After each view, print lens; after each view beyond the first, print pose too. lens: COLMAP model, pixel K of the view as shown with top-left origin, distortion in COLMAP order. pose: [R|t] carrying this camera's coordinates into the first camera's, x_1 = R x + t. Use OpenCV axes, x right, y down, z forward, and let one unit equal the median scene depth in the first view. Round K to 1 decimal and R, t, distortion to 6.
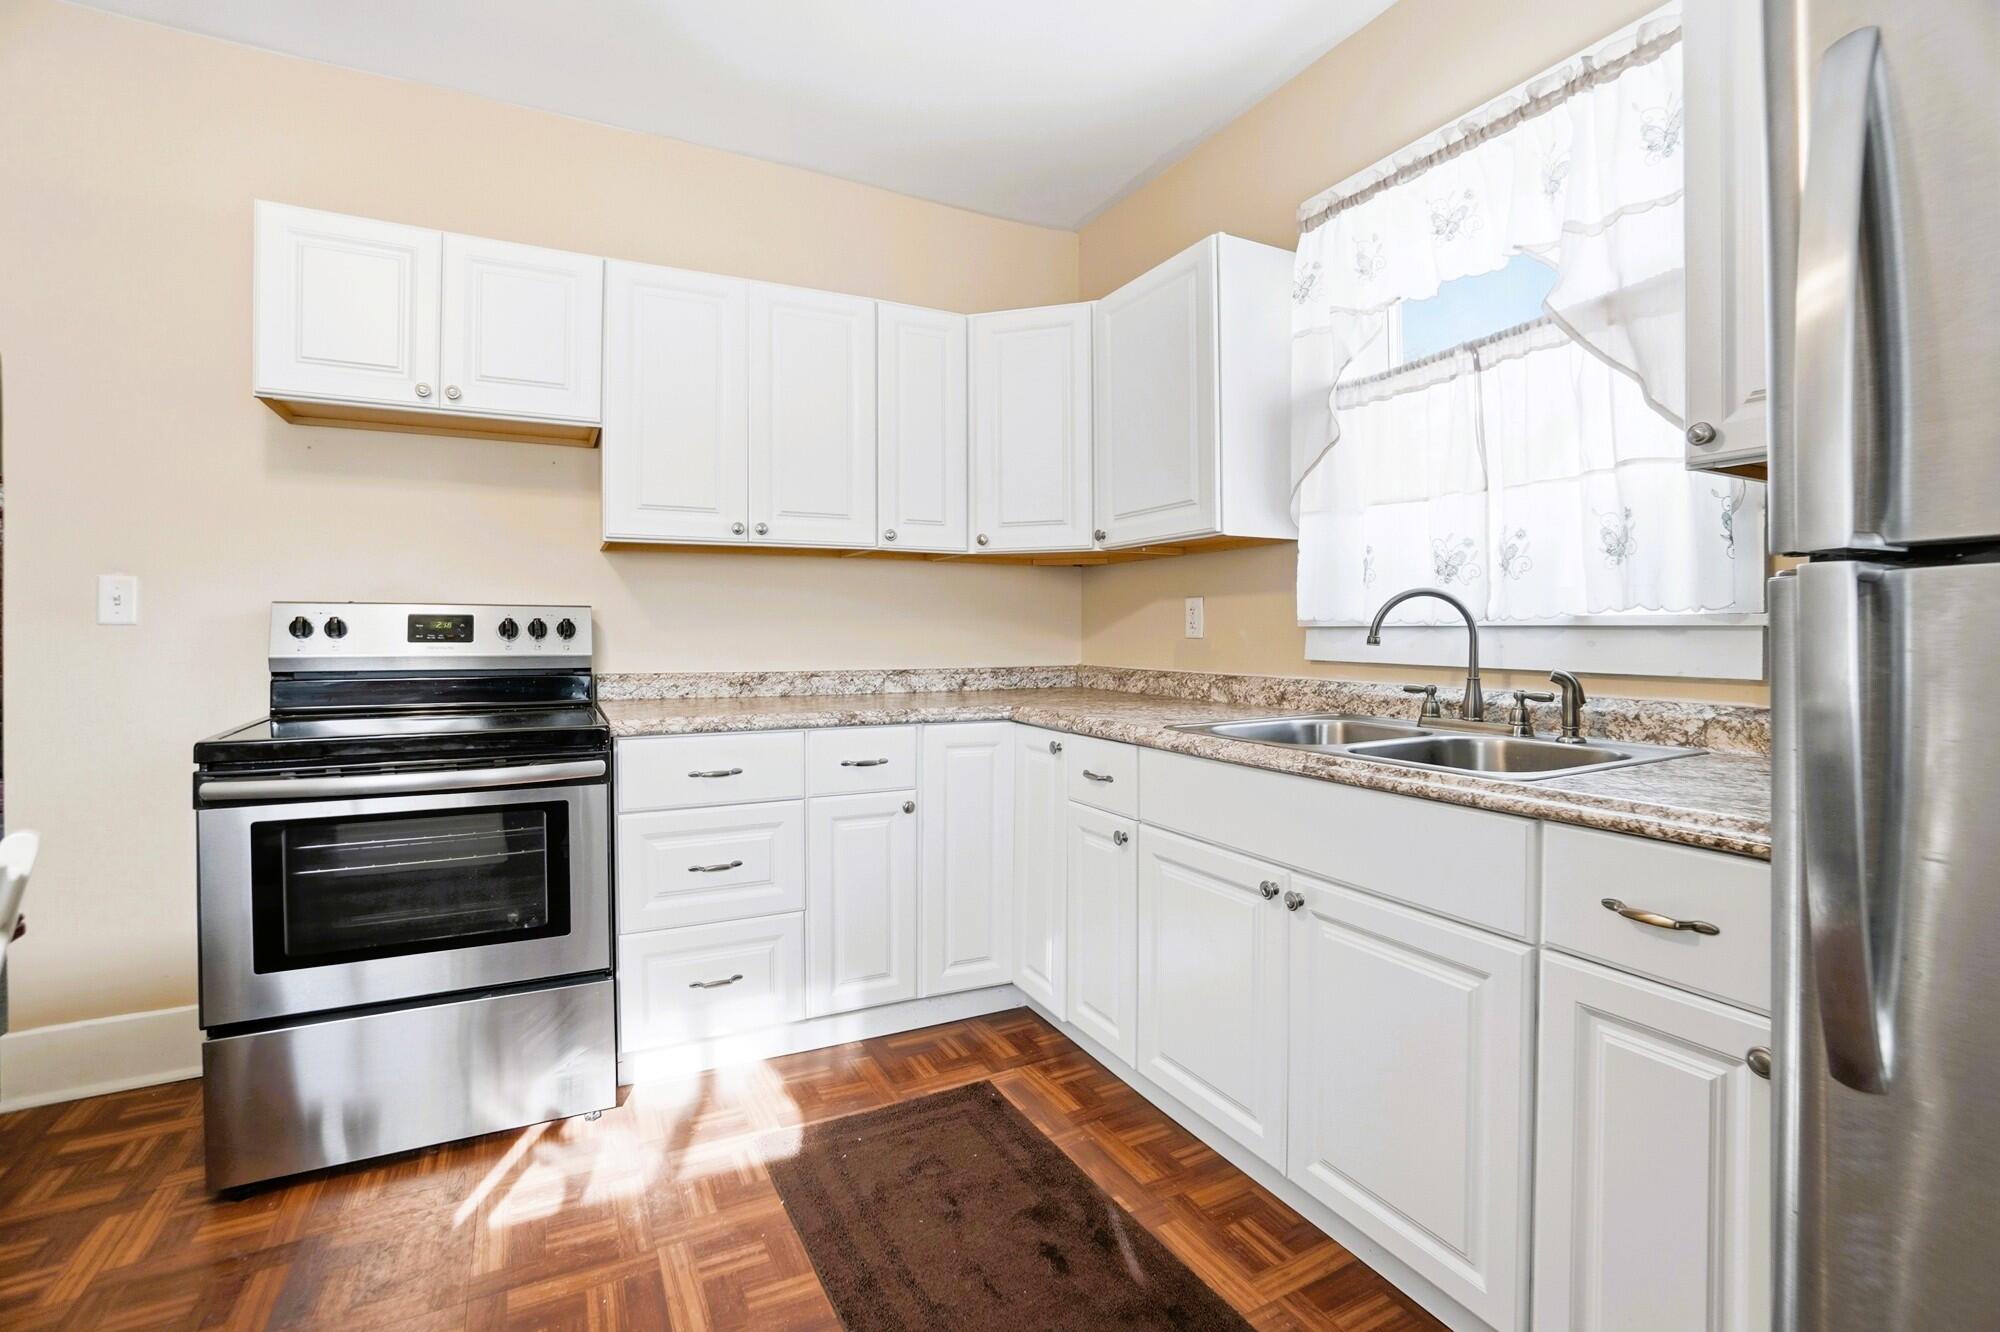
lens RADIAL K [[893.8, 0, 990.7], [0, 893.8, 648.4], [0, 0, 1]] dist [-0.058738, 0.018655]
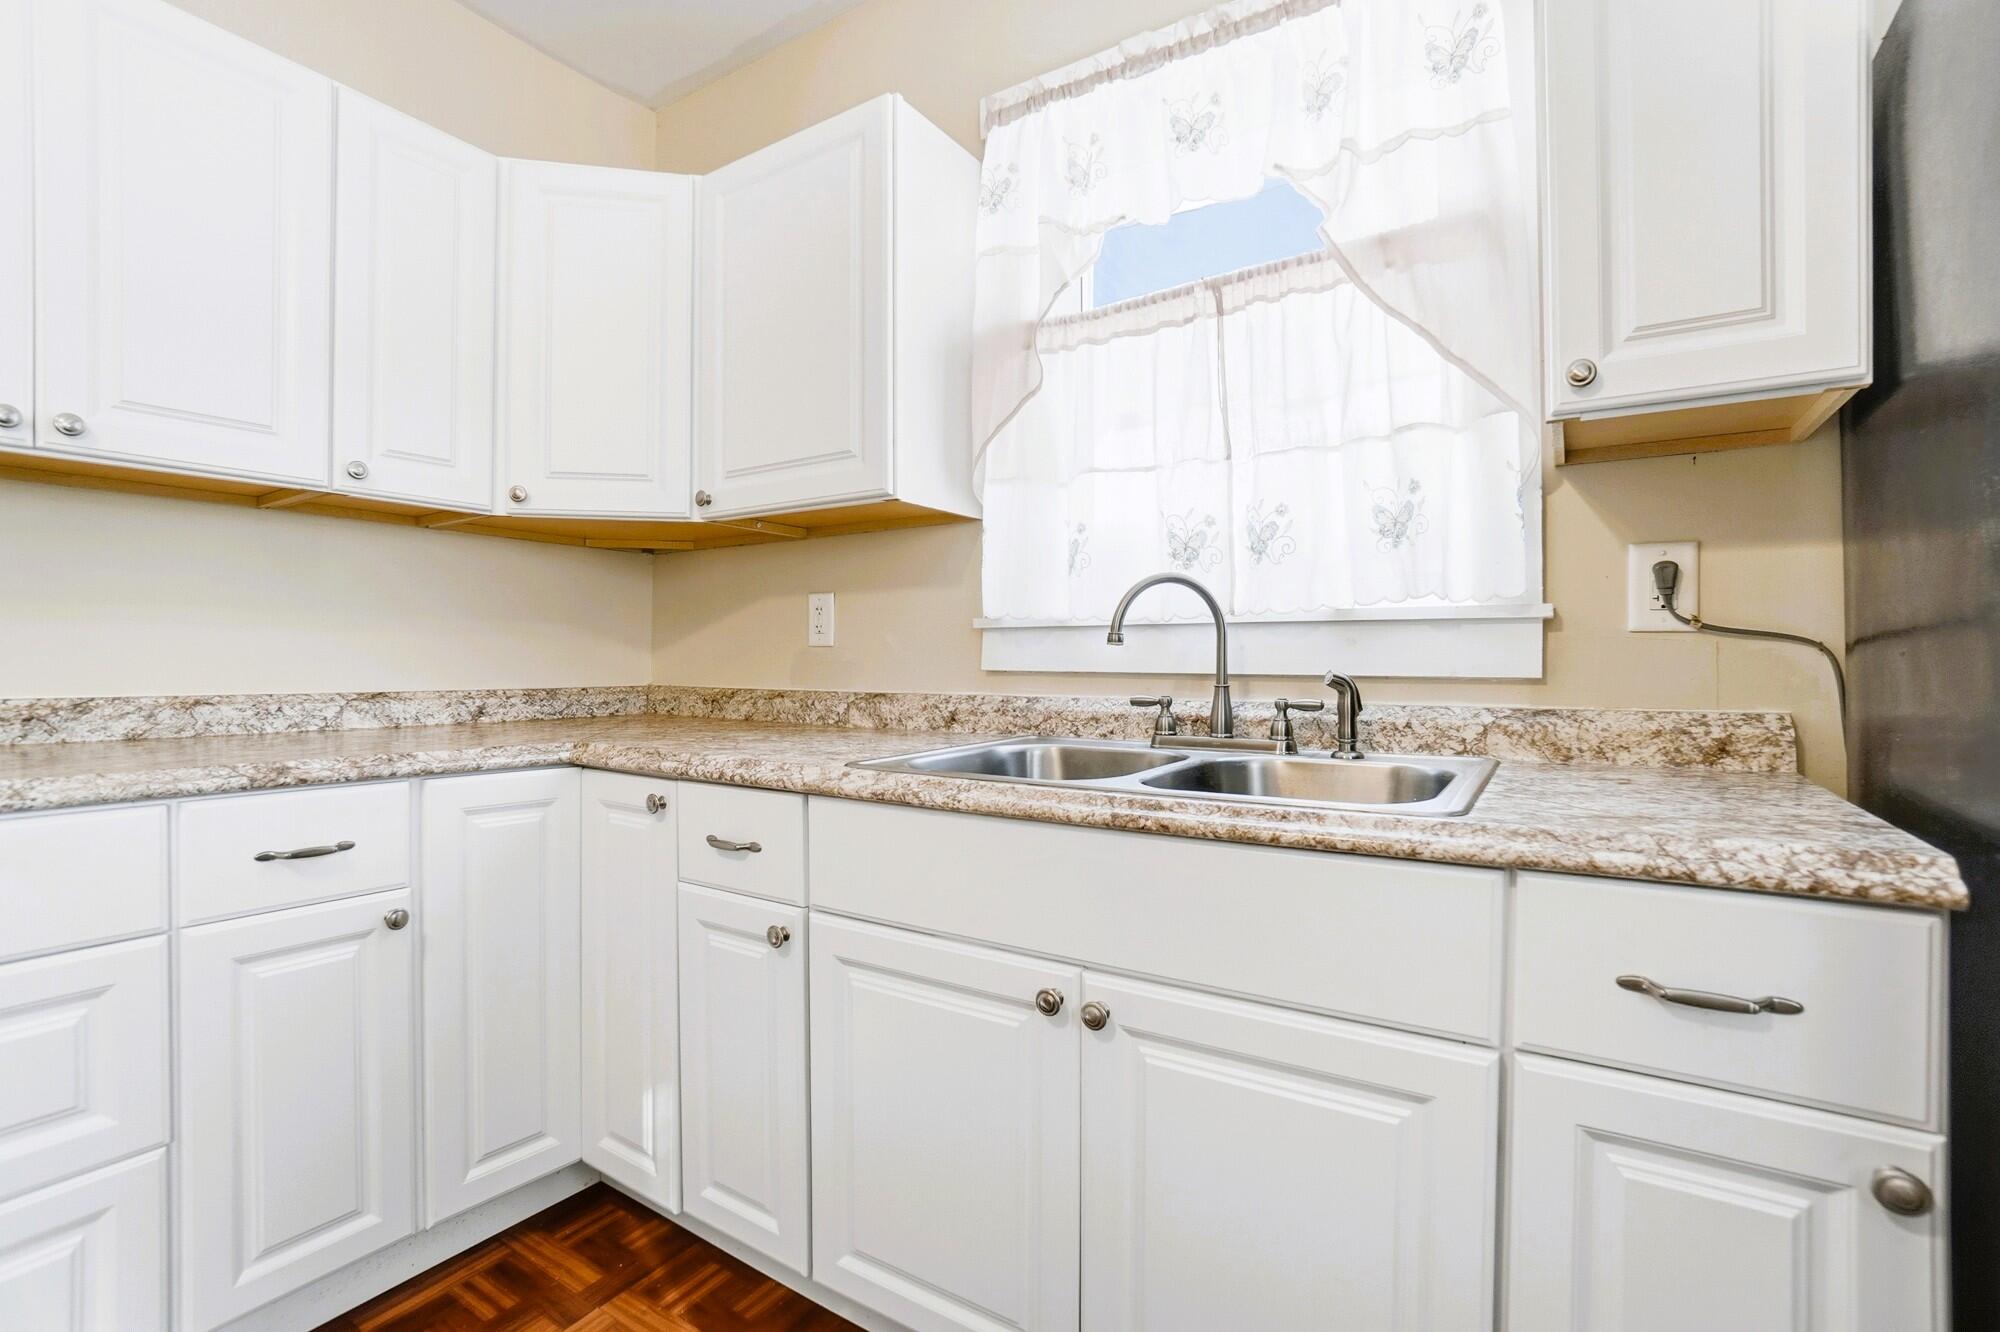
lens RADIAL K [[893.8, 0, 981.9], [0, 893.8, 672.7], [0, 0, 1]] dist [-0.058738, 0.018655]
pose [[0.865687, -0.001341, 0.500583, -0.050700], [0.005457, 0.999962, -0.006759, 0.023226], [-0.500555, 0.008583, 0.865662, 0.346864]]
